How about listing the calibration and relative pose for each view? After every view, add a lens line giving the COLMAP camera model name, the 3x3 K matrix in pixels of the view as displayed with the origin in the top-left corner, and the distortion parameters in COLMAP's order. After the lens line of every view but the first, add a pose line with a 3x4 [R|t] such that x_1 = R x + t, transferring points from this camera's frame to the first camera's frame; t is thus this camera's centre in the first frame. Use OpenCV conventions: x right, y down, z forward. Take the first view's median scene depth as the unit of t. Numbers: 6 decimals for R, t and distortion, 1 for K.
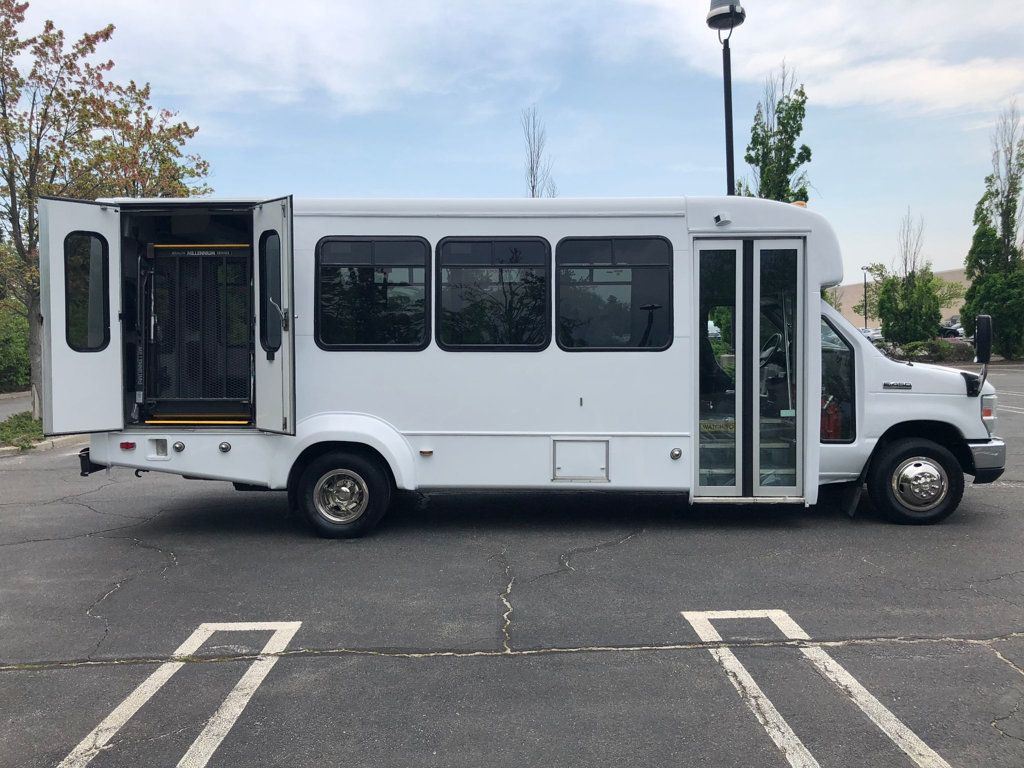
lens RADIAL K [[833.8, 0, 509.3], [0, 833.8, 374.0], [0, 0, 1]] dist [0.002780, -0.003054]
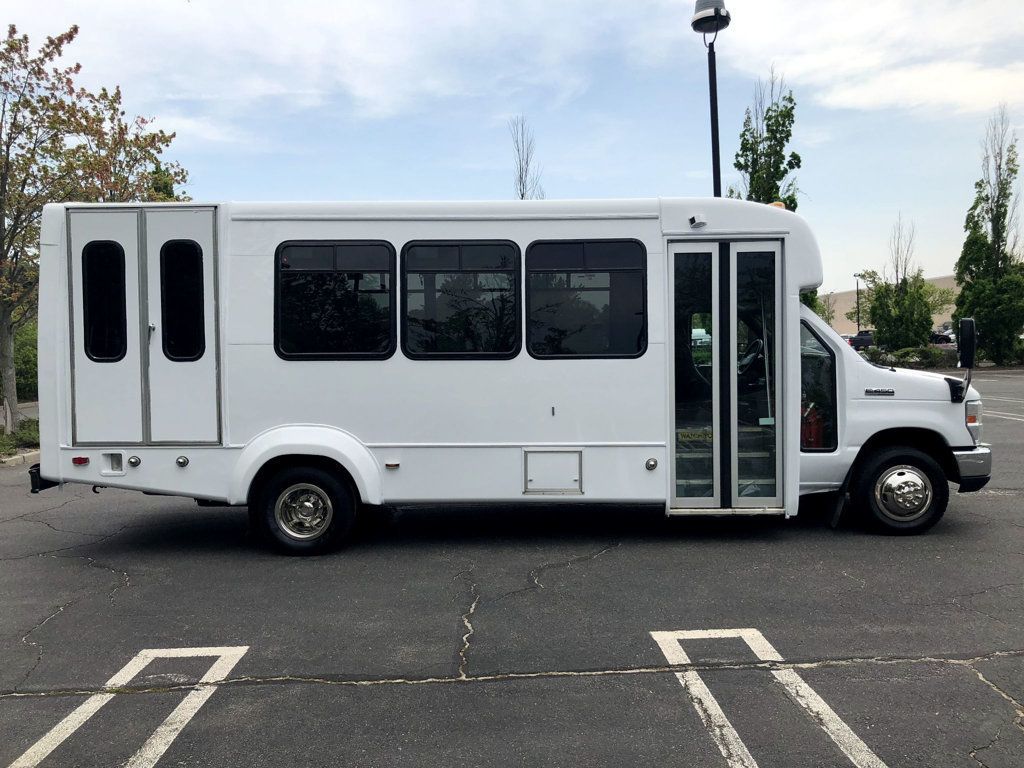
lens RADIAL K [[834.2, 0, 512.5], [0, 834.2, 383.6], [0, 0, 1]] dist [0.000174, 0.002048]
pose [[0.999923, -0.007971, 0.009557, 0.030227], [0.007971, 0.999968, 0.000007, 0.000860], [-0.009557, 0.000069, 0.999954, 0.036234]]
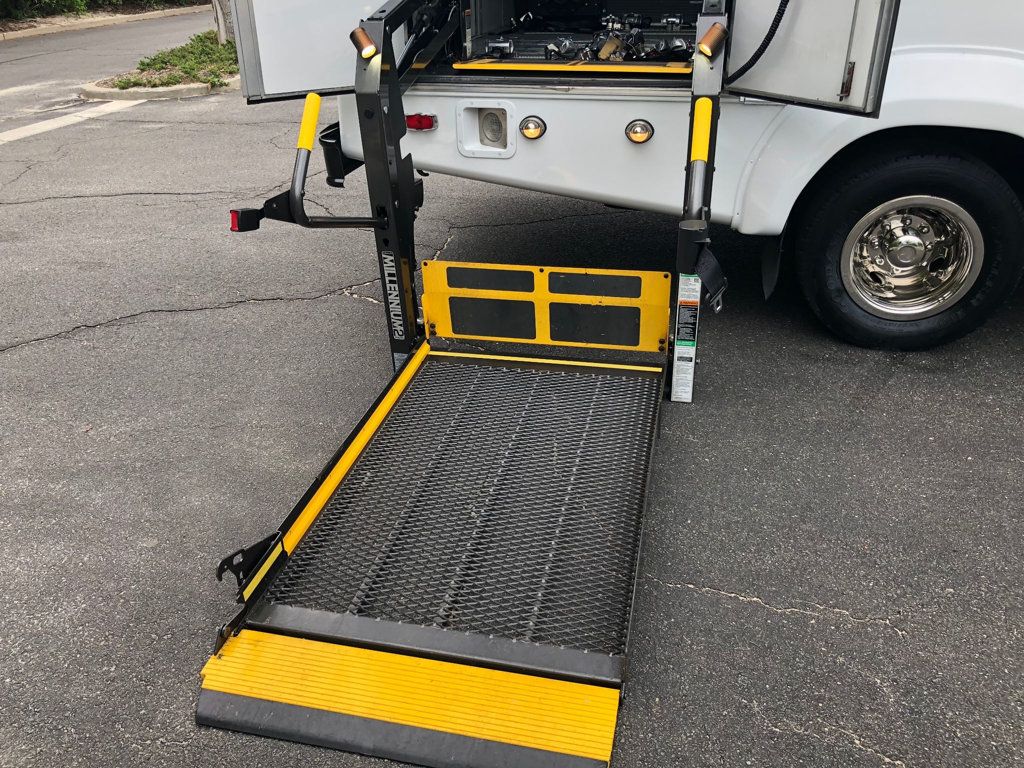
lens RADIAL K [[833.8, 0, 509.3], [0, 833.8, 374.0], [0, 0, 1]] dist [0.002780, -0.003054]
pose [[0.978578, 0.081440, -0.189085, -0.314300], [0.006129, 0.906502, 0.422157, 0.019761], [0.205787, -0.414273, 0.886583, 0.556489]]
